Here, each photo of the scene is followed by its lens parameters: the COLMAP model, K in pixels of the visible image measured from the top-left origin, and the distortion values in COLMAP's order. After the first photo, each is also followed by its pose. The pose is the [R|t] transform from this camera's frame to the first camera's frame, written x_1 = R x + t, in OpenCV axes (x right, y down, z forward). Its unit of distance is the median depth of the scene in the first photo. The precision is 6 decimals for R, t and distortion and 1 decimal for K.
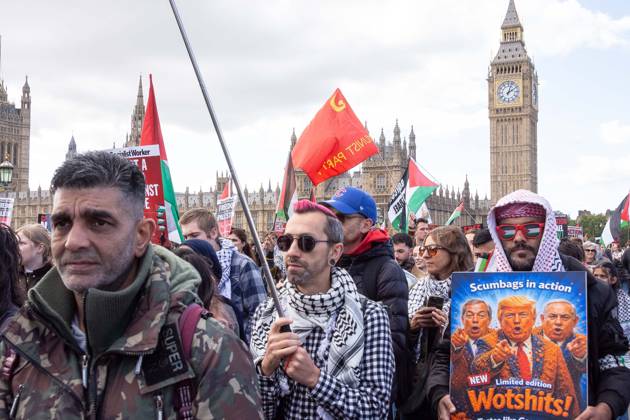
lens RADIAL K [[738.6, 0, 315.0], [0, 738.6, 210.0], [0, 0, 1]] dist [-0.063368, 0.043369]
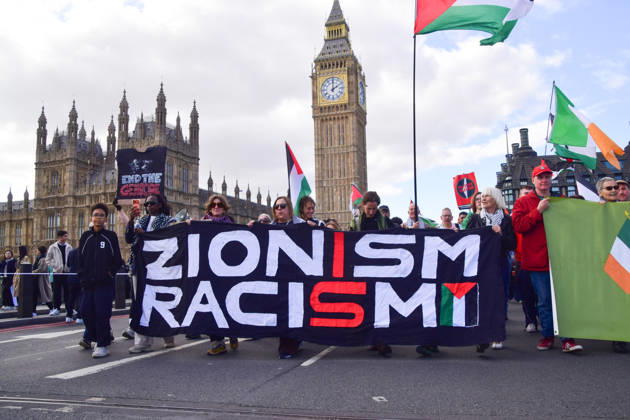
lens RADIAL K [[508.7, 0, 315.0], [0, 508.7, 210.0], [0, 0, 1]] dist [-0.174808, 0.153396]
pose [[0.988684, -0.007447, 0.149829, 0.145897], [0.016312, 0.998182, -0.058027, 0.024805], [-0.149124, 0.059815, 0.987008, 0.393666]]
